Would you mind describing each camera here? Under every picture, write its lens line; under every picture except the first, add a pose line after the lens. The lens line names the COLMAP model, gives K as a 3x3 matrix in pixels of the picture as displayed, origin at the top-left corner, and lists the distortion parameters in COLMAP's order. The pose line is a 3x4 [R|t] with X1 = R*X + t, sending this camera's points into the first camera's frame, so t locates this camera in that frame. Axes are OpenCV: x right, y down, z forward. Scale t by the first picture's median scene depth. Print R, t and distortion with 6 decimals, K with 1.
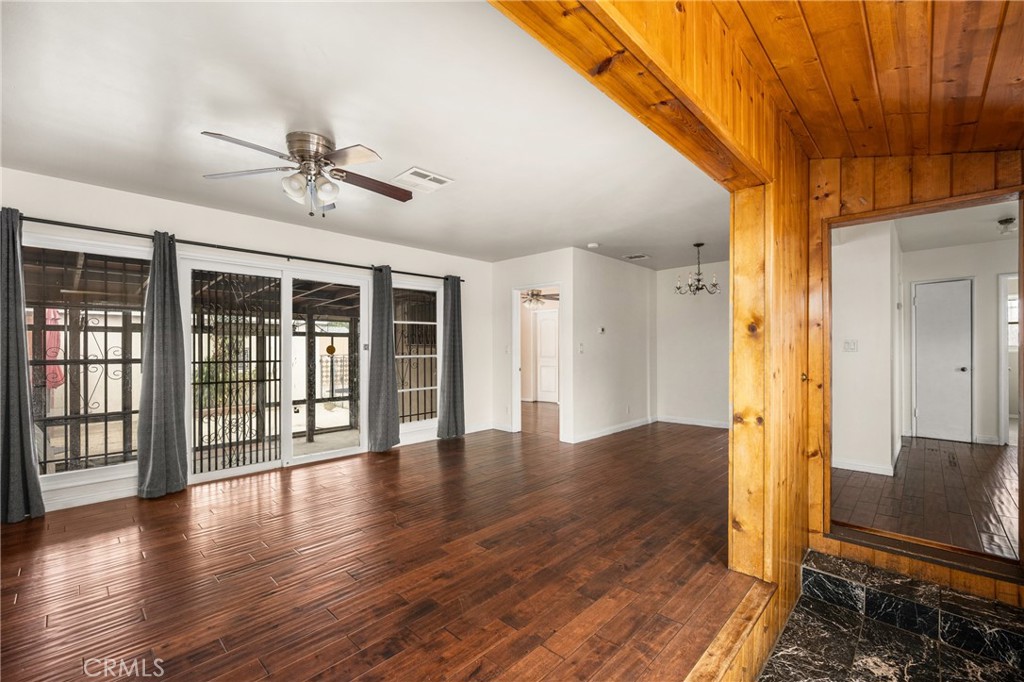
lens RADIAL K [[440.9, 0, 520.4], [0, 440.9, 342.8], [0, 0, 1]] dist [-0.000327, -0.001469]
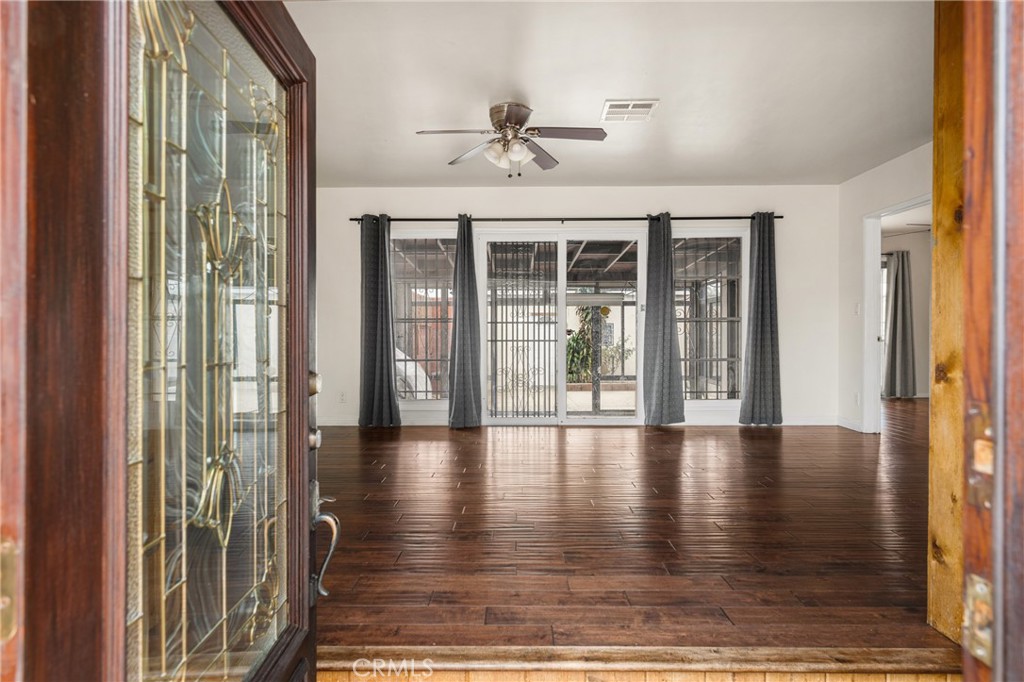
lens RADIAL K [[567.6, 0, 513.3], [0, 567.6, 337.2], [0, 0, 1]] dist [0.004051, 0.000901]
pose [[0.667912, 0.002030, -0.744238, 0.453196], [0.009865, 0.999884, 0.011580, 0.072722], [0.744175, -0.015076, 0.667814, 0.043403]]
